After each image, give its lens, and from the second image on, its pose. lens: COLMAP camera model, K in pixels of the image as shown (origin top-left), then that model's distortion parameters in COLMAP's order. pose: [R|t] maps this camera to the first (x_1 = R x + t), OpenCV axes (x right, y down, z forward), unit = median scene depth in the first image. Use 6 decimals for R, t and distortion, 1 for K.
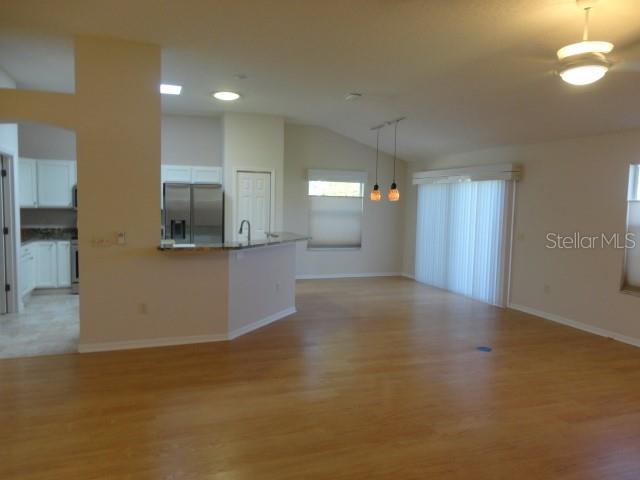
lens RADIAL K [[457.8, 0, 321.8], [0, 457.8, 241.6], [0, 0, 1]] dist [-0.012162, -0.002998]
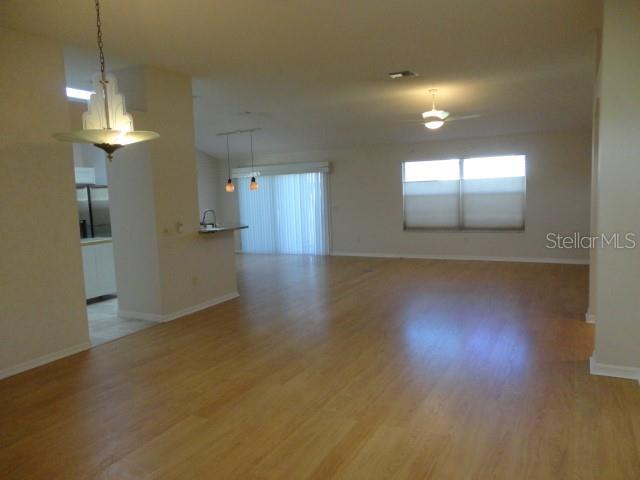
lens RADIAL K [[457.8, 0, 323.7], [0, 457.8, 240.3], [0, 0, 1]] dist [-0.012162, -0.002998]
pose [[0.740038, -0.123959, 0.661043, -0.591265], [0.111894, 0.991863, 0.060730, -0.002419], [-0.663192, 0.029024, 0.747887, -0.132027]]
